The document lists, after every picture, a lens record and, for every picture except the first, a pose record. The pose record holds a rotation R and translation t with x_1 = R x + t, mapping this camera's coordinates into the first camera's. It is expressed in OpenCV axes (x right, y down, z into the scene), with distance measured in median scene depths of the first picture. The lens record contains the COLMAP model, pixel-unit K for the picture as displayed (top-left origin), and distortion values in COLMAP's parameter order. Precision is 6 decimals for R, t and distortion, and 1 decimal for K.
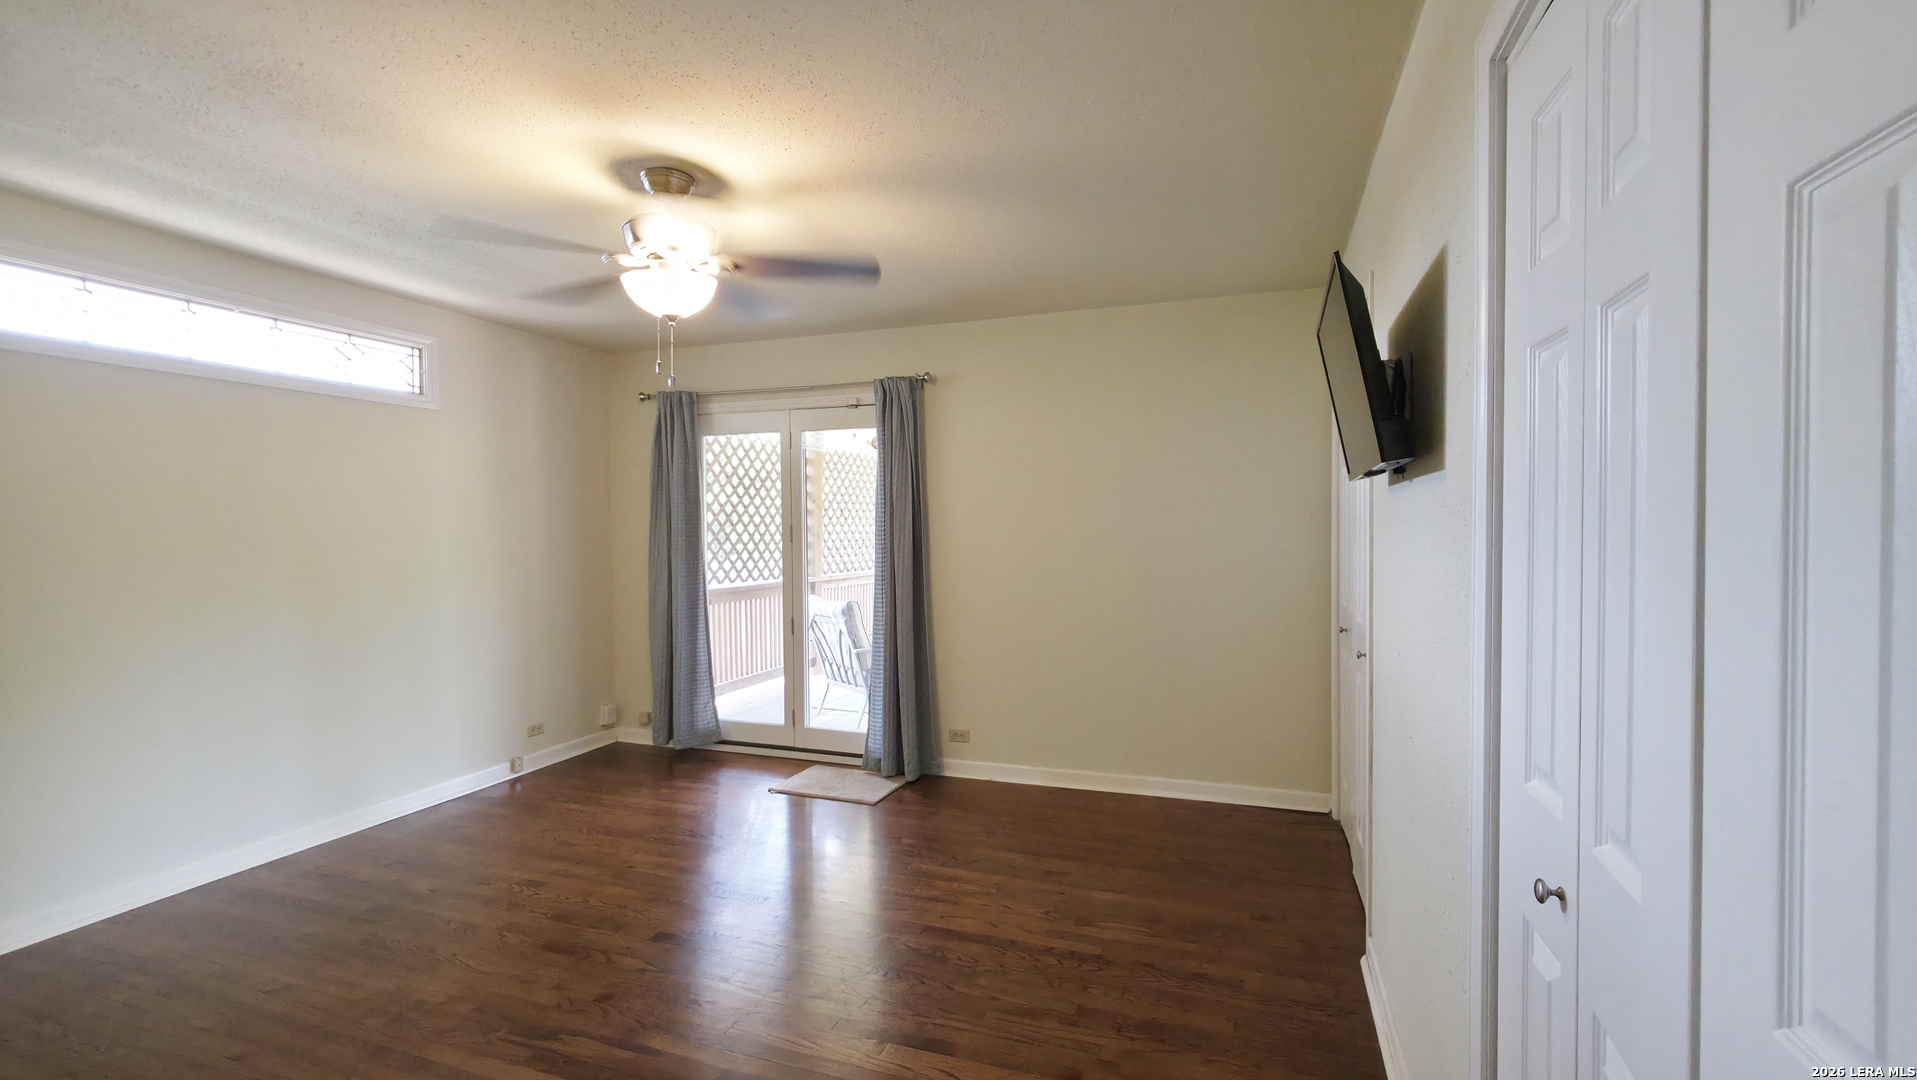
lens RADIAL K [[846.5, 0, 958.7], [0, 846.5, 550.4], [0, 0, 1]] dist [0.001848, 0.000573]
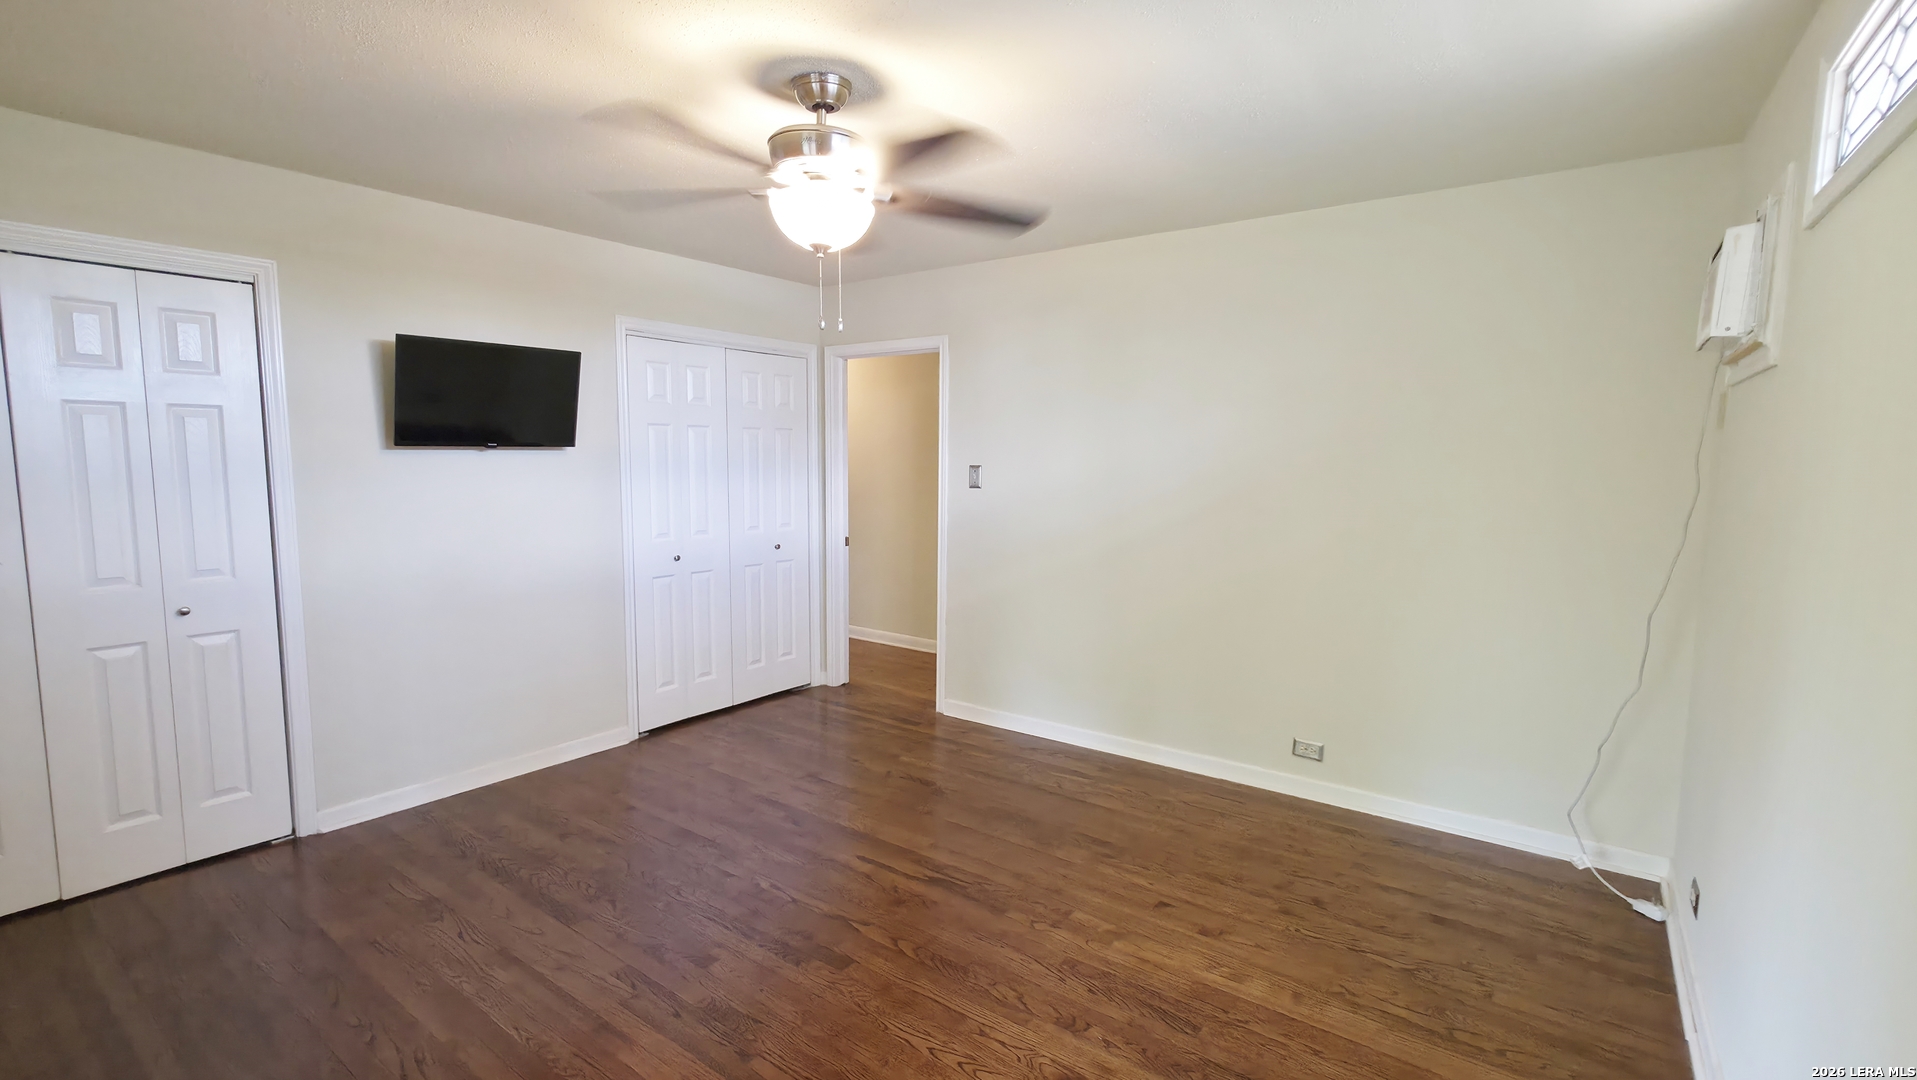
lens RADIAL K [[846.5, 0, 962.4], [0, 846.5, 542.7], [0, 0, 1]] dist [0.001848, 0.000573]
pose [[-0.958677, -0.029458, 0.282967, -0.737526], [0.008846, 0.991057, 0.133143, -0.087270], [-0.284359, 0.130145, -0.949843, 1.814799]]
